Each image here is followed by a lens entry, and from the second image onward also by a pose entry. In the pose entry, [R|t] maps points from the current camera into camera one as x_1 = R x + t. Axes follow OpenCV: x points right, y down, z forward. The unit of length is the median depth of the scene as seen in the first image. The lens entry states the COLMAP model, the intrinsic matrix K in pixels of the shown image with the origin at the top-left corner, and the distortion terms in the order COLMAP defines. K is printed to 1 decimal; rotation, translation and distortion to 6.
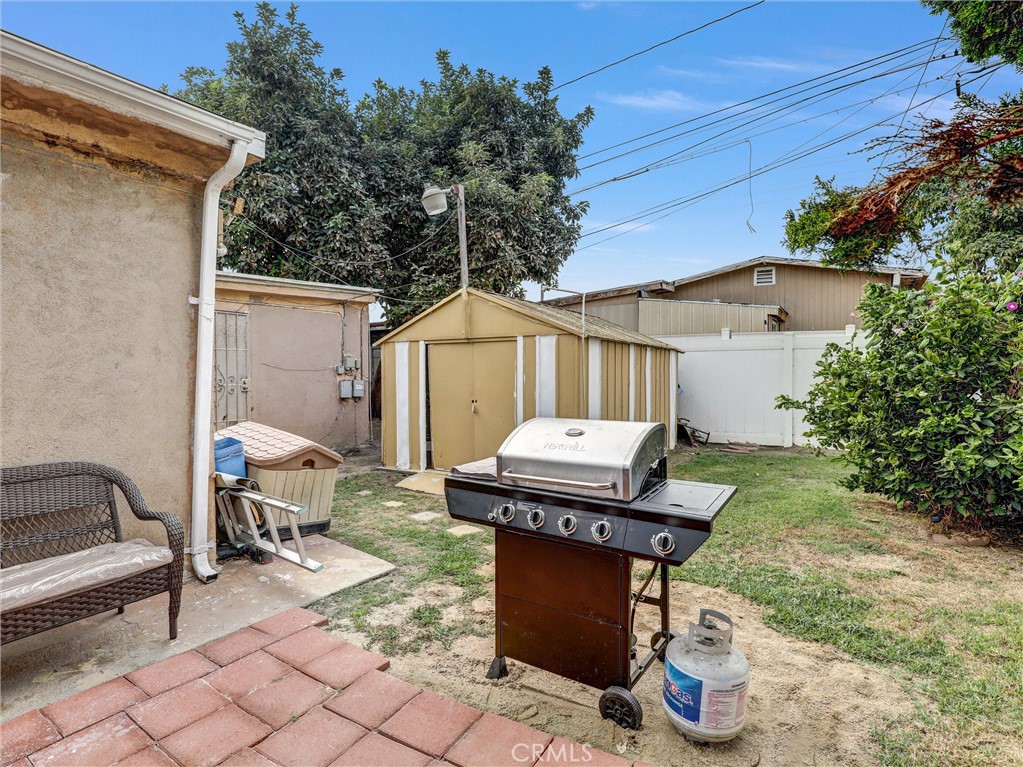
lens RADIAL K [[538.2, 0, 514.5], [0, 538.2, 390.9], [0, 0, 1]] dist [-0.029170, 0.000280]
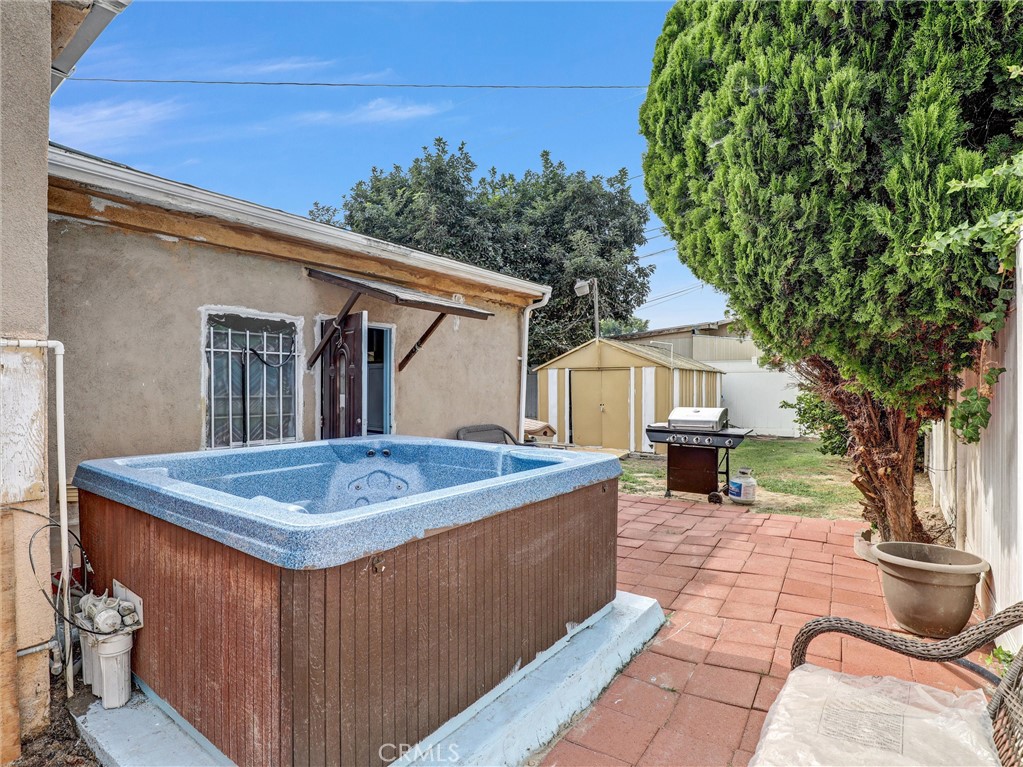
lens RADIAL K [[537.2, 0, 527.9], [0, 537.2, 386.9], [0, 0, 1]] dist [-0.028513, 0.001334]
pose [[0.999388, 0.001663, -0.034953, -0.168617], [-0.002629, 0.999615, -0.027613, 0.006849], [0.034893, 0.027688, 0.999007, -0.466515]]
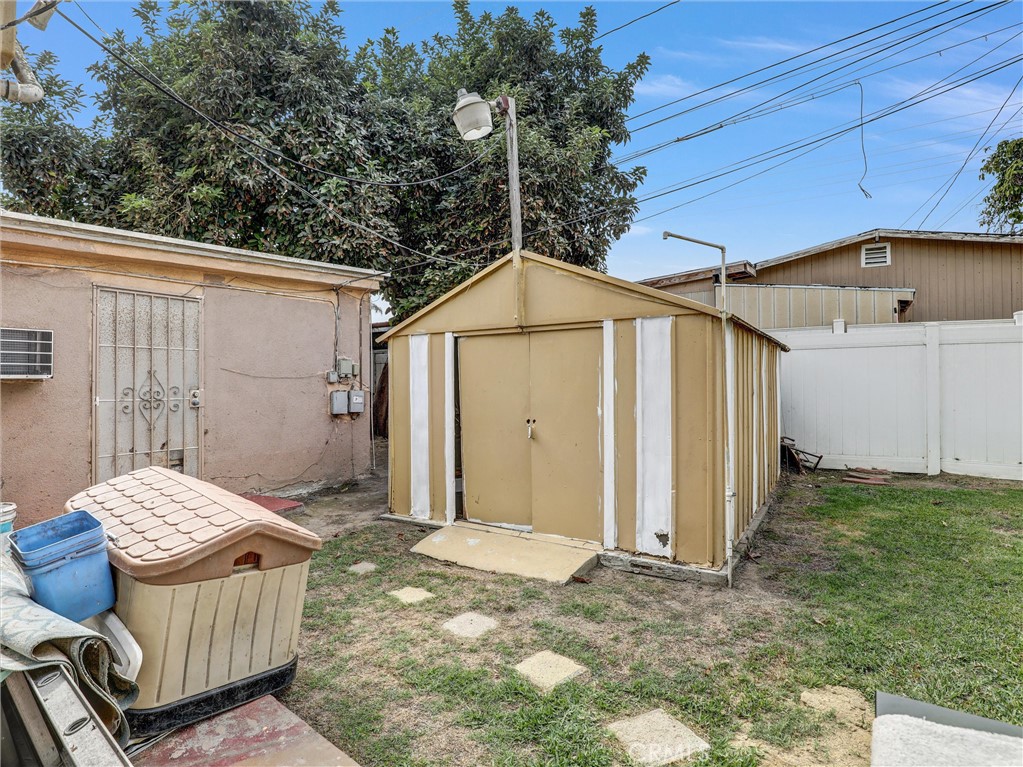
lens RADIAL K [[552.8, 0, 539.3], [0, 552.8, 376.0], [0, 0, 1]] dist [-0.027640, 0.000360]
pose [[0.999416, -0.007338, 0.033372, -0.060025], [0.008793, 0.999008, -0.043661, -0.004581], [-0.033018, 0.043929, 0.998489, 0.218783]]
